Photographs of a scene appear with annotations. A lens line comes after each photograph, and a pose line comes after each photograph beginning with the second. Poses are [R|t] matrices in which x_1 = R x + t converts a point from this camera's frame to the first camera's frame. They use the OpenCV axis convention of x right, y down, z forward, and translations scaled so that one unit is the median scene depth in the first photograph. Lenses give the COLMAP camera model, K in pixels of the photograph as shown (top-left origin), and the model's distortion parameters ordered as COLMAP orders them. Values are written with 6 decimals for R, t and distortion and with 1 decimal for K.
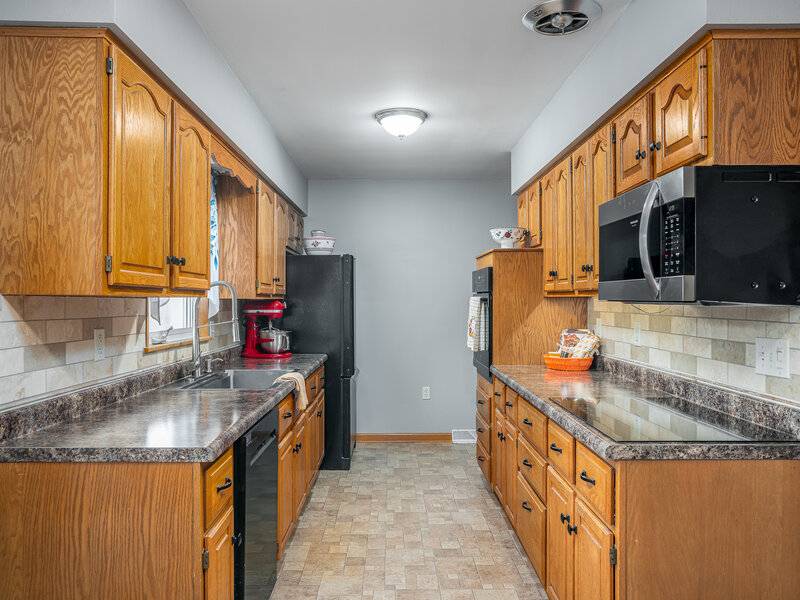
lens RADIAL K [[605.1, 0, 398.0], [0, 605.1, 291.7], [0, 0, 1]] dist [0.005686, 0.002625]
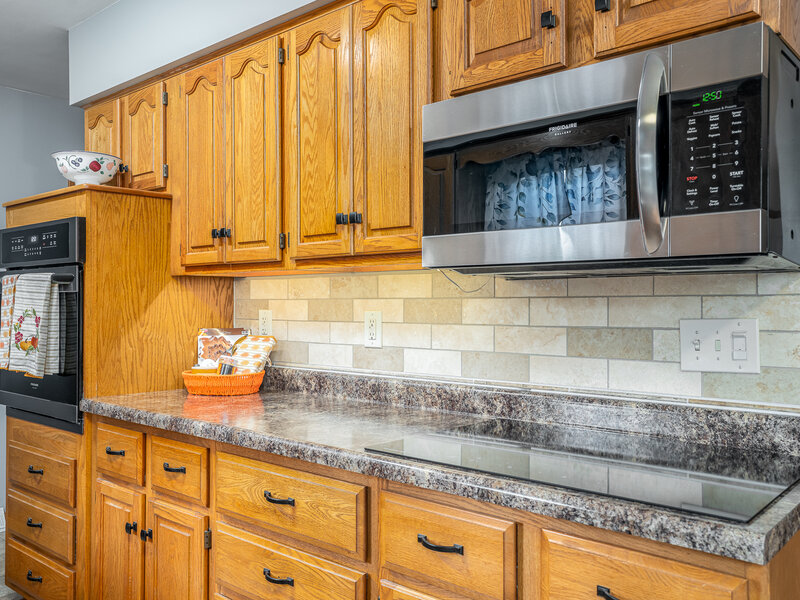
lens RADIAL K [[691.9, 0, 400.0], [0, 691.9, 300.0], [0, 0, 1]] dist [-0.003029, 0.003040]
pose [[0.664857, 0.008227, 0.746925, -0.118705], [-0.011292, 0.999936, -0.000963, 0.030544], [-0.746885, -0.007794, 0.664908, 0.379222]]
